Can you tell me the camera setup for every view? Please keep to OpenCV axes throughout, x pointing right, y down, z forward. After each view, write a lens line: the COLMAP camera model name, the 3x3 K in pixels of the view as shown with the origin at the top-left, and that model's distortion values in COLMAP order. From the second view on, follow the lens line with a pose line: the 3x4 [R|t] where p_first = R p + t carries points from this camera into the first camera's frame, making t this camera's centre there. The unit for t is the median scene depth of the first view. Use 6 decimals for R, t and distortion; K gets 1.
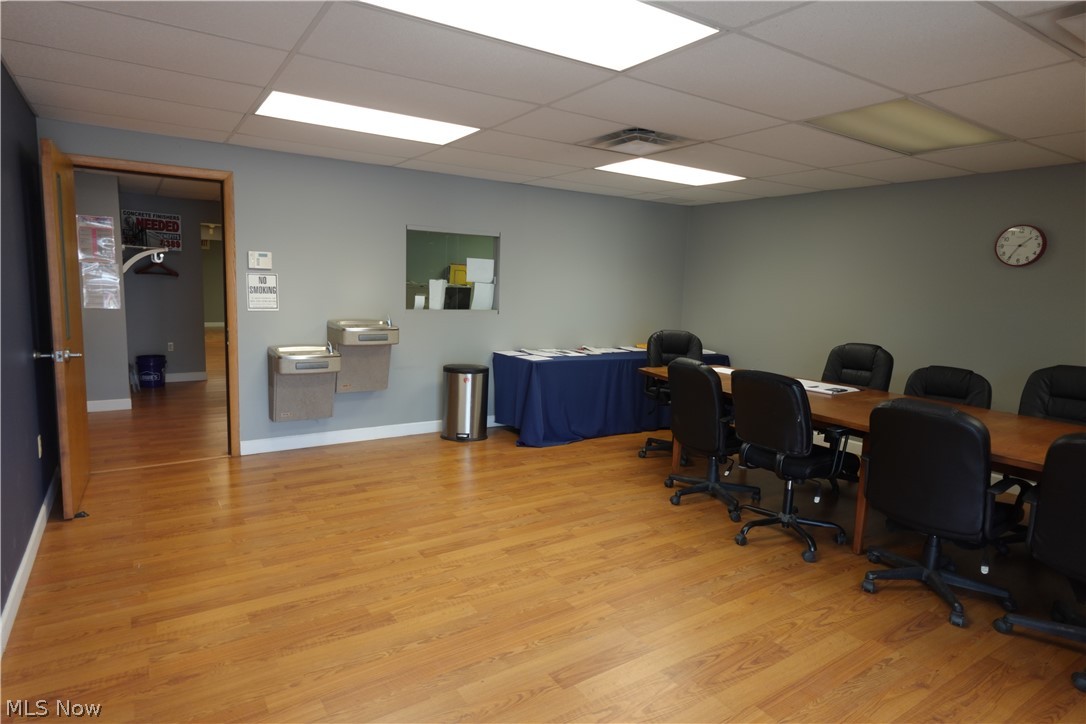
lens RADIAL K [[619.6, 0, 543.0], [0, 619.6, 362.0], [0, 0, 1]] dist [0.000440, -0.000187]
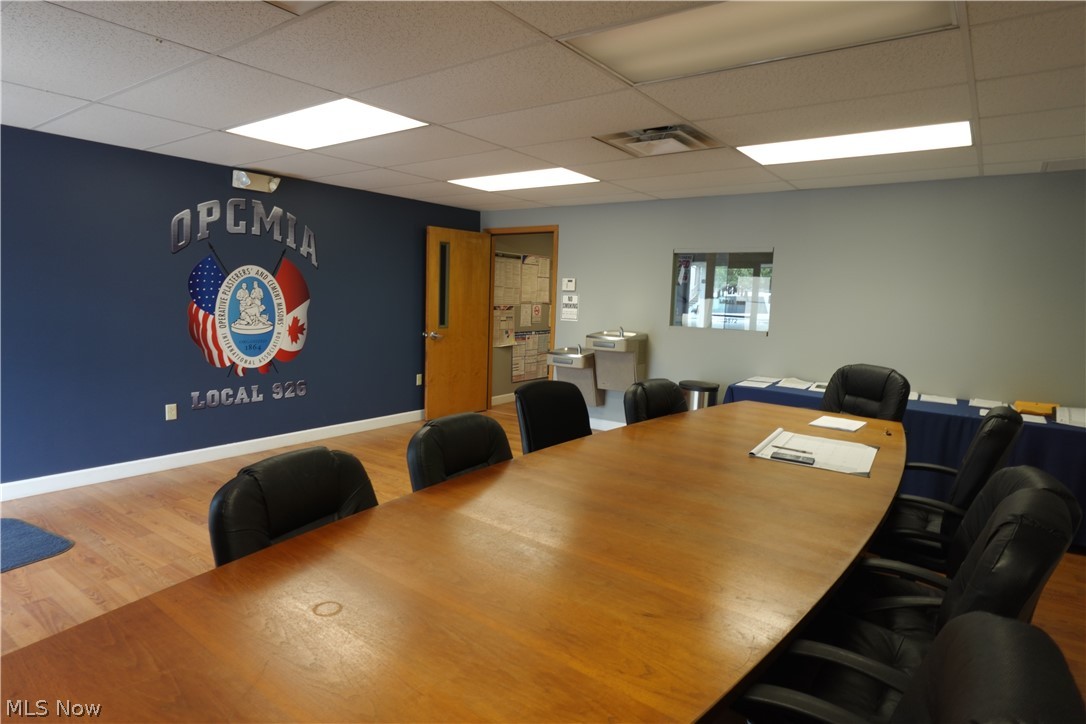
lens RADIAL K [[619.6, 0, 543.0], [0, 619.6, 362.0], [0, 0, 1]] dist [0.000440, -0.000187]
pose [[0.344278, 0.081714, -0.935305, 1.002955], [-0.141536, 0.989337, 0.034337, -0.036842], [0.928138, 0.120557, 0.352172, 0.561688]]
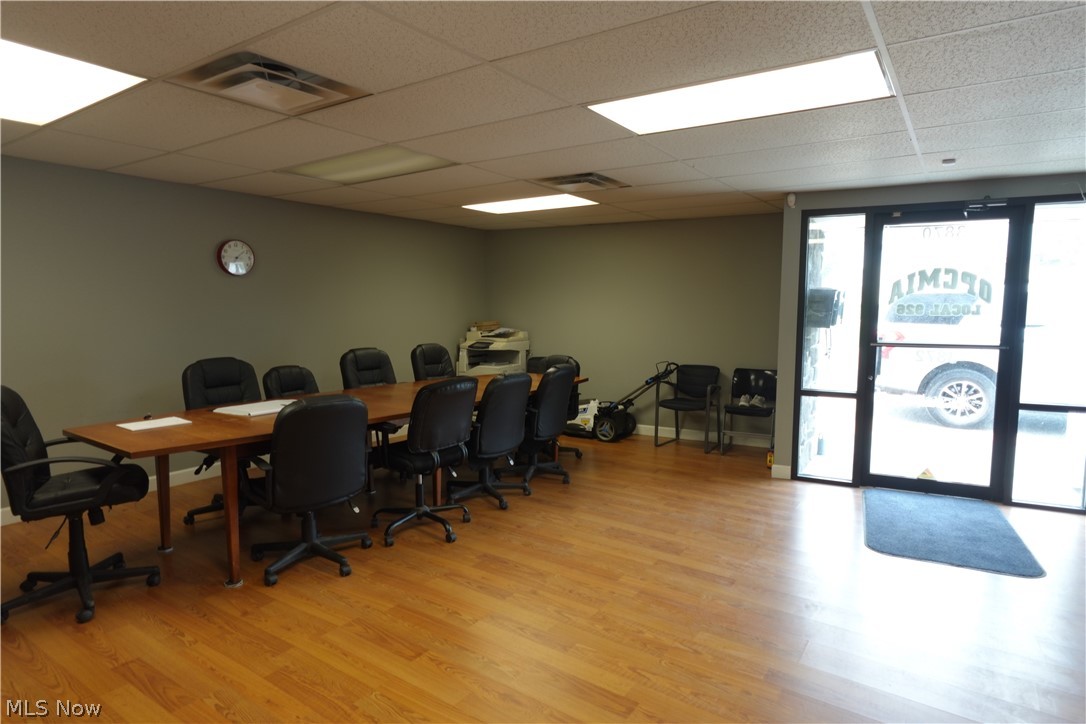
lens RADIAL K [[619.6, 0, 543.0], [0, 619.6, 362.0], [0, 0, 1]] dist [0.000440, -0.000187]
pose [[-0.380541, -0.121665, 0.916726, -0.601158], [0.100290, 0.980032, 0.171698, -0.156915], [-0.919310, 0.157276, -0.360740, 1.040176]]
